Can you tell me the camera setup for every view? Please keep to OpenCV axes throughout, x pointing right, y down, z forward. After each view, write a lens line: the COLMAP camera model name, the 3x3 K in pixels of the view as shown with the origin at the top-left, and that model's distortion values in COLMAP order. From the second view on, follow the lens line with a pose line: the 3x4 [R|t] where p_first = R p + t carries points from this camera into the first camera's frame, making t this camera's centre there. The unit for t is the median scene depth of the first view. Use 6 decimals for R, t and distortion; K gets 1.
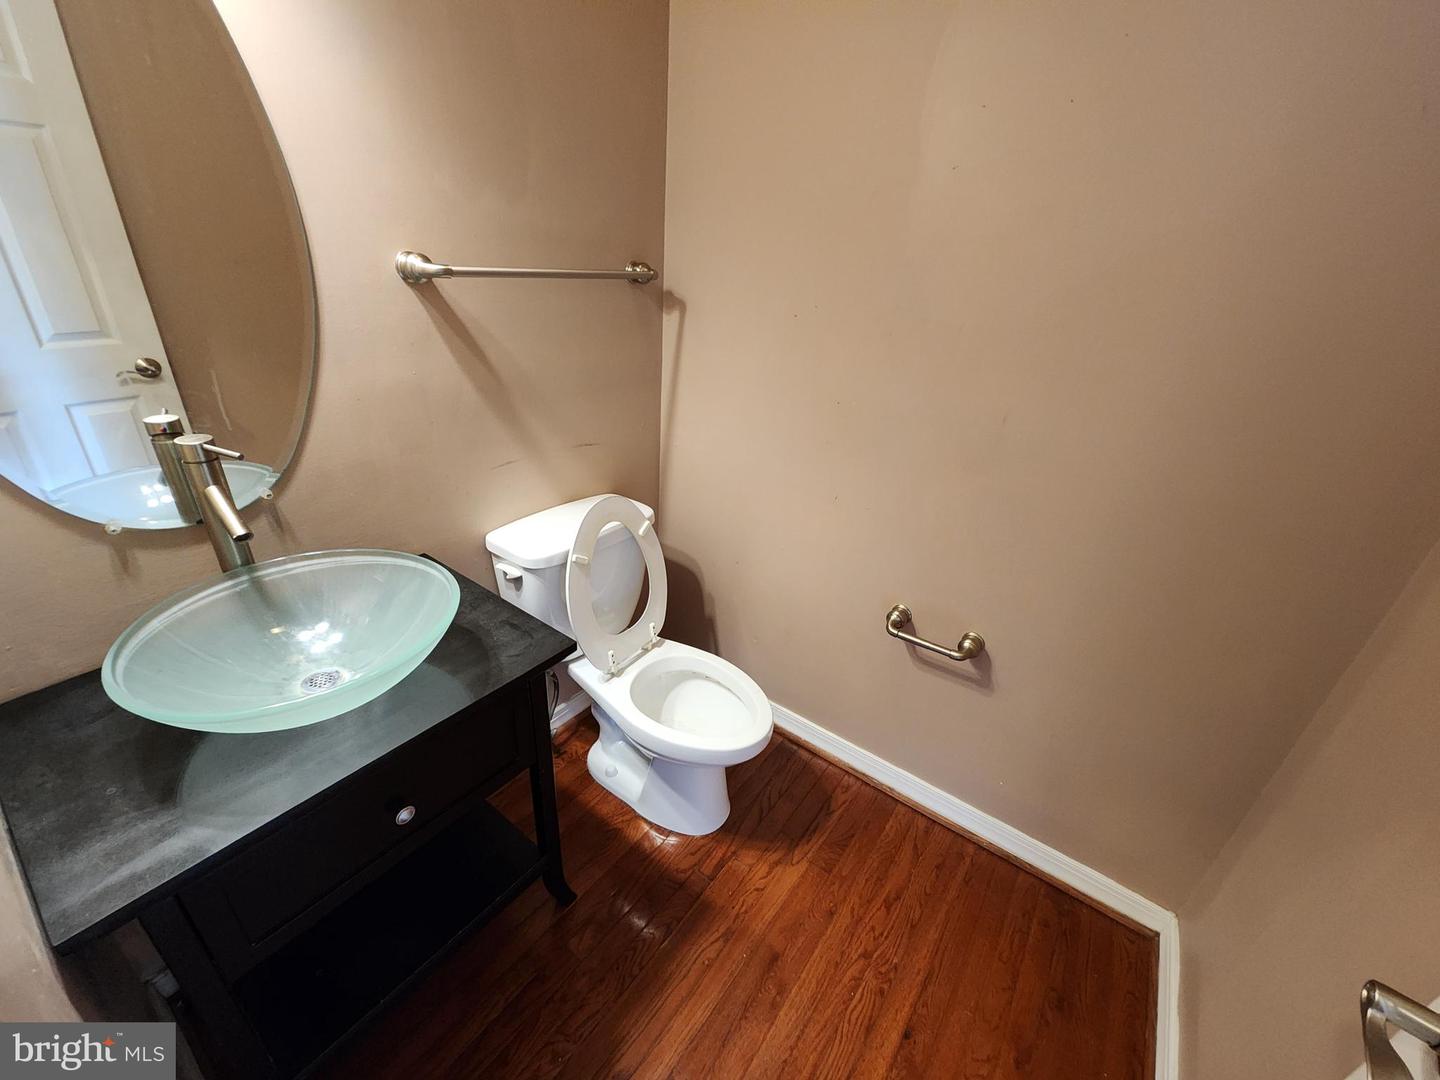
lens RADIAL K [[594.6, 0, 721.9], [0, 594.6, 537.0], [0, 0, 1]] dist [-0.004337, 0.001612]
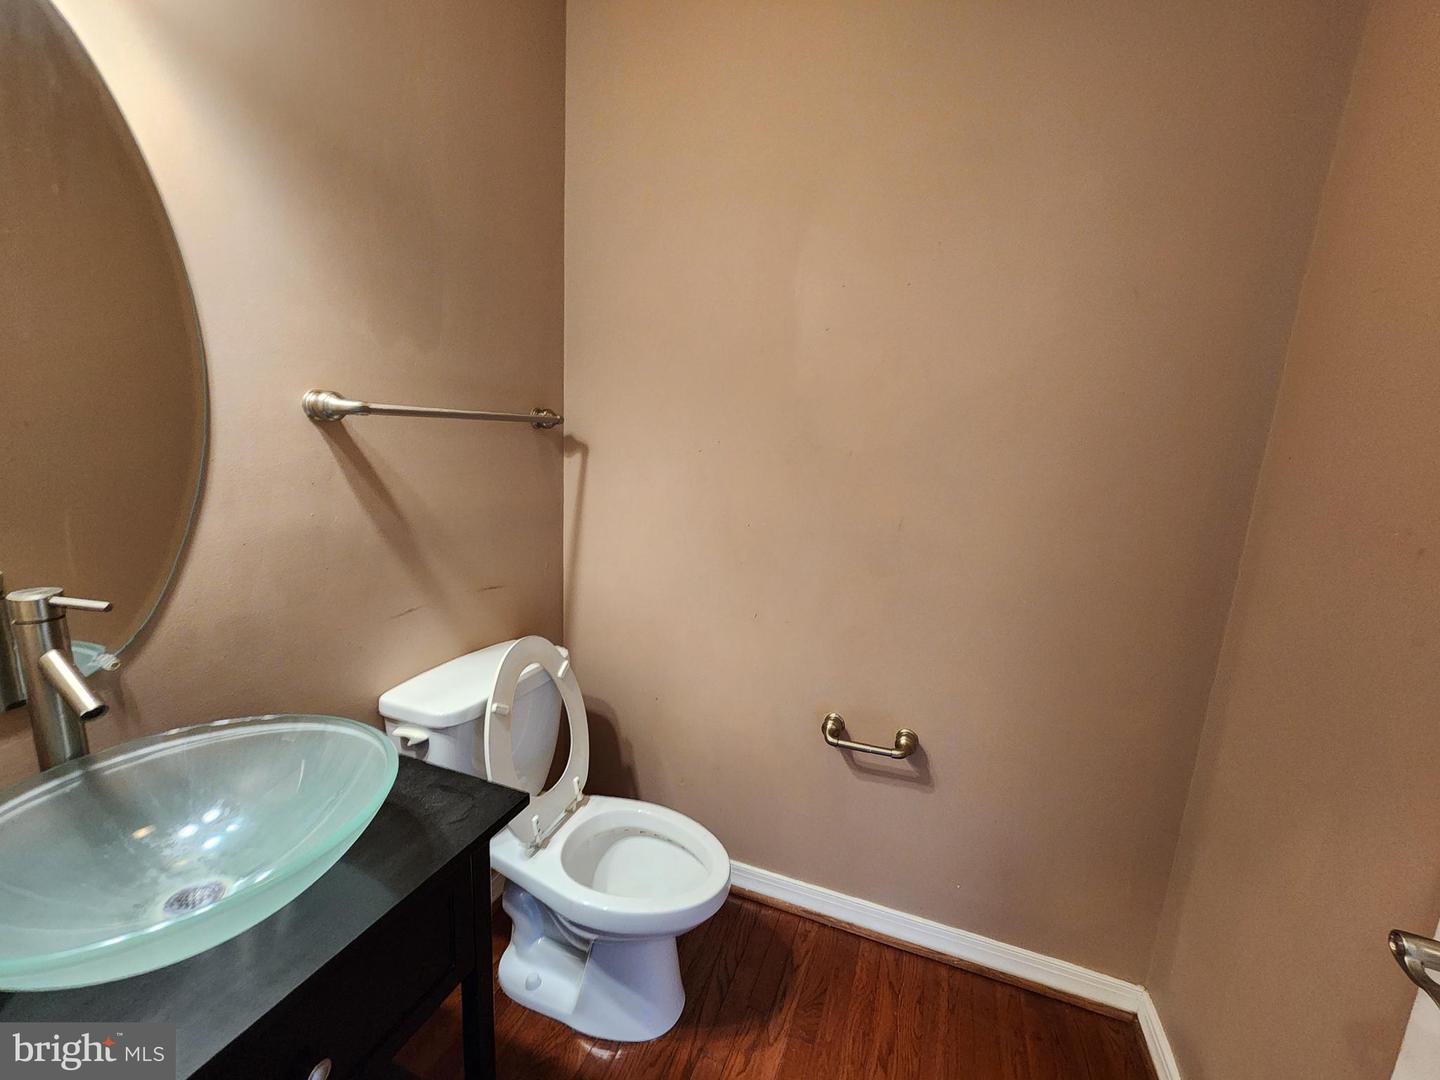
lens RADIAL K [[594.6, 0, 728.3], [0, 594.6, 530.0], [0, 0, 1]] dist [-0.004337, 0.001612]
pose [[0.963293, -0.063705, 0.260782, -0.120265], [0.130224, 0.960373, -0.246425, 0.042587], [-0.234750, 0.271340, 0.933417, 0.012528]]
